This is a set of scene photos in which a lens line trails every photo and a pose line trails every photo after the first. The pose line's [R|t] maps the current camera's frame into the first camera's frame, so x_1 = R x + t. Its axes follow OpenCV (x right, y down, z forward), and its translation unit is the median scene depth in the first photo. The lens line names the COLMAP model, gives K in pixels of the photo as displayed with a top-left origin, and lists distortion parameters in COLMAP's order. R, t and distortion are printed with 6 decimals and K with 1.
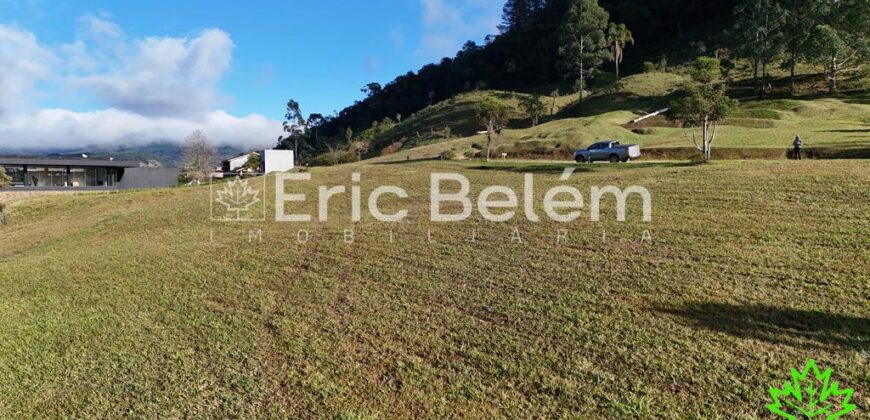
lens RADIAL K [[568.3, 0, 435.1], [0, 568.3, 207.5], [0, 0, 1]] dist [0.002176, 0.000678]
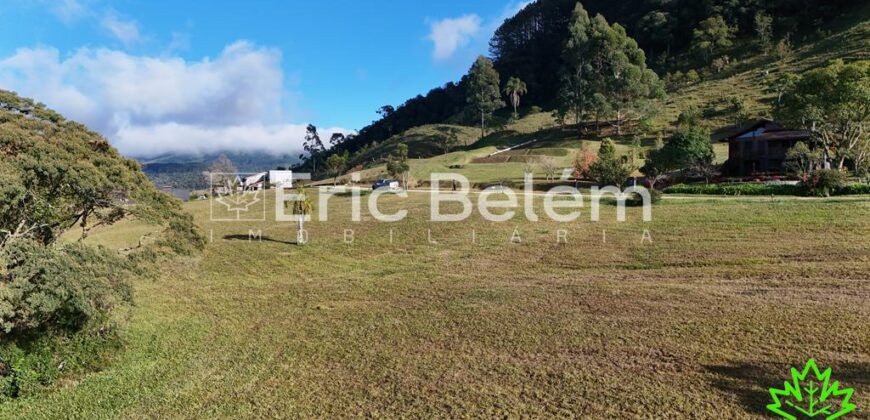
lens RADIAL K [[568.3, 0, 434.7], [0, 568.3, 212.6], [0, 0, 1]] dist [0.002176, 0.000678]
pose [[0.995875, 0.000536, -0.090739, 0.093159], [-0.000884, 0.999992, -0.003795, 0.001851], [0.090736, 0.003860, 0.995867, -0.137650]]
